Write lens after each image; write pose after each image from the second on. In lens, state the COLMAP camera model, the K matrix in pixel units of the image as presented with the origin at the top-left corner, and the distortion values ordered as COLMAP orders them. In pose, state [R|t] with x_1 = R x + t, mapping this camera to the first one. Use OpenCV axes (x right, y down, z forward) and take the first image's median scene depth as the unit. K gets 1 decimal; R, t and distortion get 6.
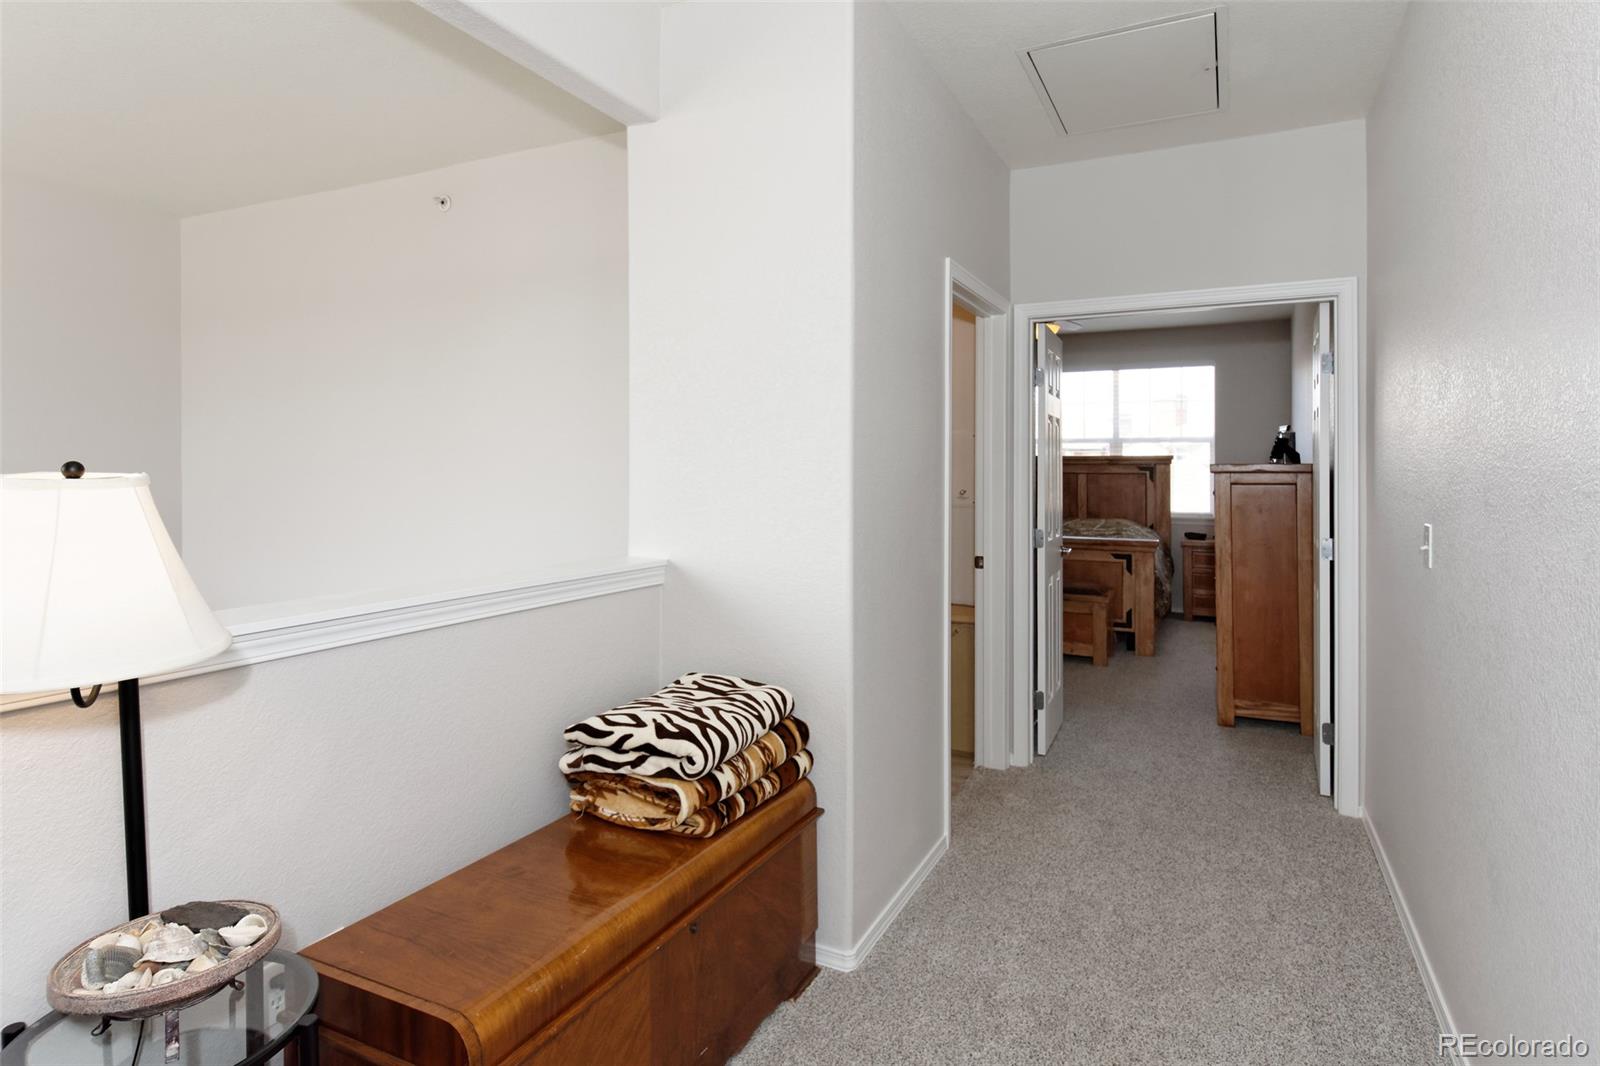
lens RADIAL K [[882.3, 0, 801.1], [0, 882.3, 462.2], [0, 0, 1]] dist [0.001302, -0.000424]
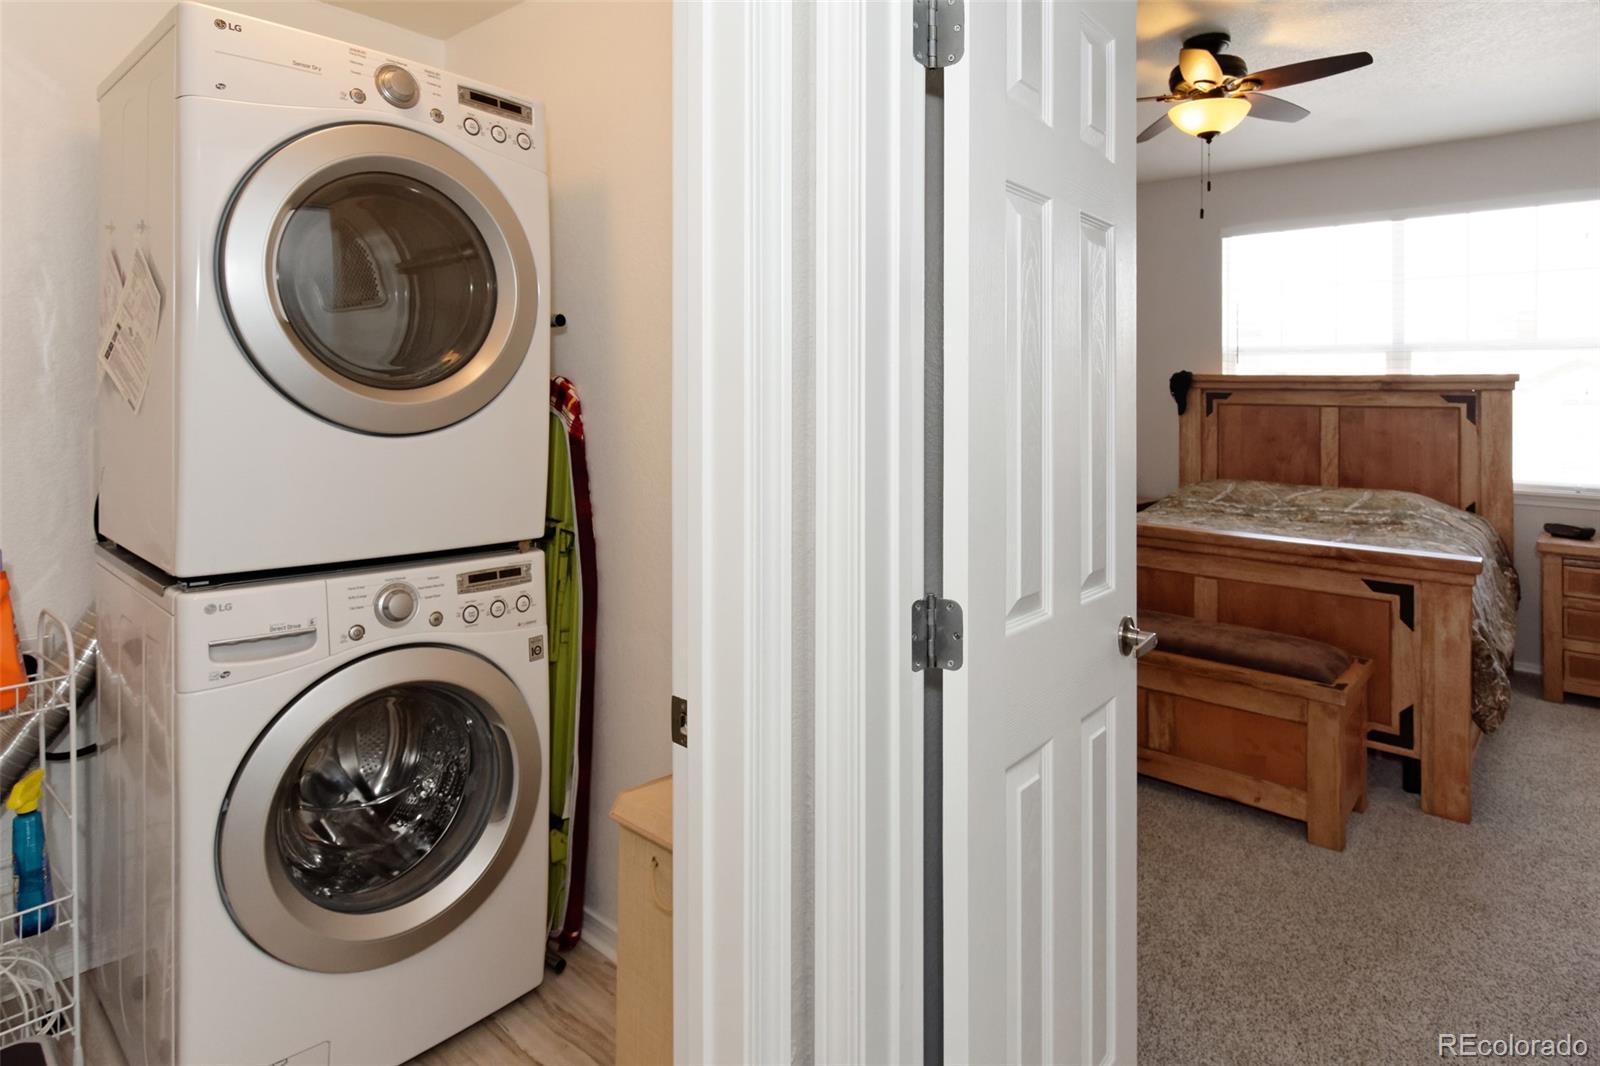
lens RADIAL K [[915.8, 0, 802.2], [0, 915.8, 387.3], [0, 0, 1]] dist [-0.000144, -0.000422]
pose [[0.965876, 0.006005, -0.258936, 0.166552], [-0.007883, 0.999950, -0.006216, 0.007749], [0.258886, 0.008045, 0.965874, 0.401605]]
